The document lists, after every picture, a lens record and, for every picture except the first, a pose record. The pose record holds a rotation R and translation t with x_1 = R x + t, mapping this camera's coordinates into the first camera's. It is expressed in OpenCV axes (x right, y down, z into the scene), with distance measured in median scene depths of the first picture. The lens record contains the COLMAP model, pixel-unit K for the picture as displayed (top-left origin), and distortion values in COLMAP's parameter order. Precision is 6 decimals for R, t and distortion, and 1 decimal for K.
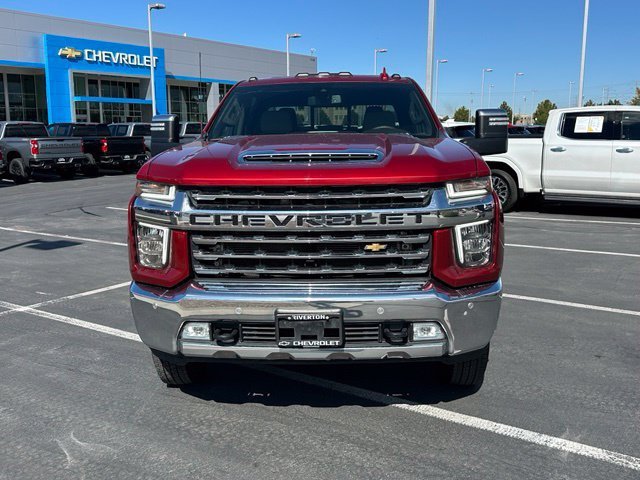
lens RADIAL K [[639.6, 0, 312.1], [0, 639.6, 237.6], [0, 0, 1]] dist [0.167155, -0.307488]
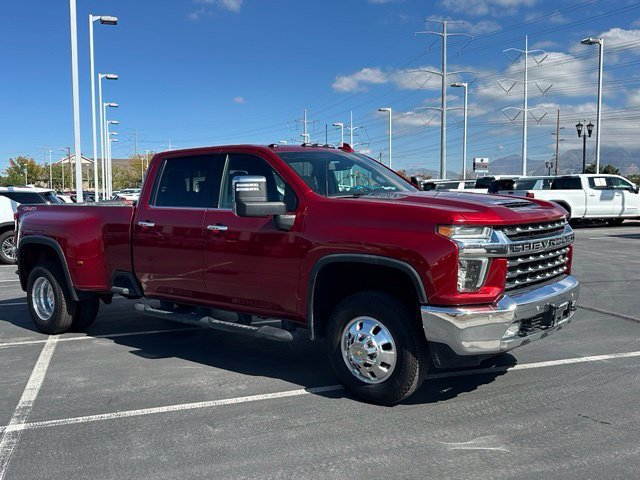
lens RADIAL K [[639.6, 0, 312.1], [0, 639.6, 237.6], [0, 0, 1]] dist [0.167155, -0.307488]
pose [[0.608043, -0.056698, 0.791877, -1.532618], [0.139045, 0.989635, -0.035908, -0.060551], [-0.781633, 0.131940, 0.609624, 0.461857]]
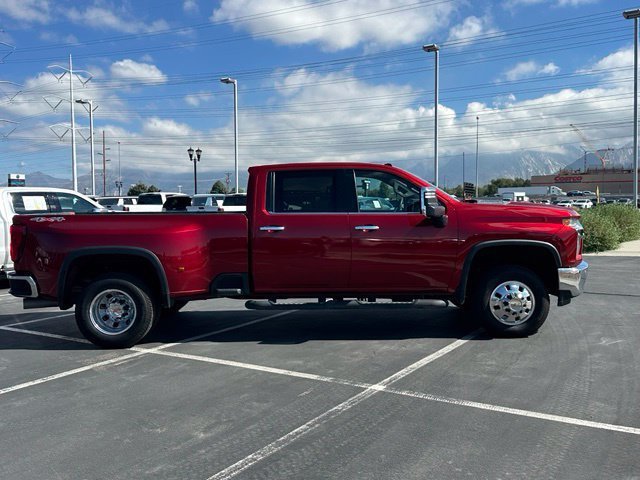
lens RADIAL K [[639.6, 0, 312.1], [0, 639.6, 237.6], [0, 0, 1]] dist [0.167155, -0.307488]
pose [[-0.046086, -0.043652, 0.997983, -2.516113], [0.178303, 0.982642, 0.051215, -0.305216], [-0.982896, 0.180304, -0.037503, 2.036831]]
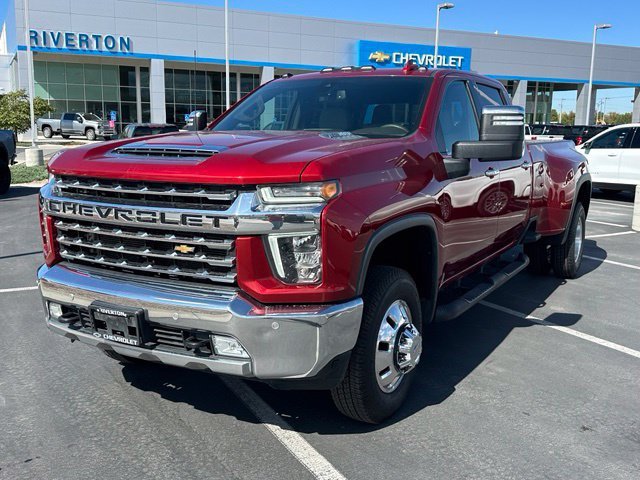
lens RADIAL K [[639.6, 0, 312.1], [0, 639.6, 237.6], [0, 0, 1]] dist [0.167155, -0.307488]
pose [[0.885570, 0.094571, -0.454778, 0.672465], [-0.094534, 0.995259, 0.022882, -0.039827], [0.454785, 0.022729, 0.890311, 0.232096]]
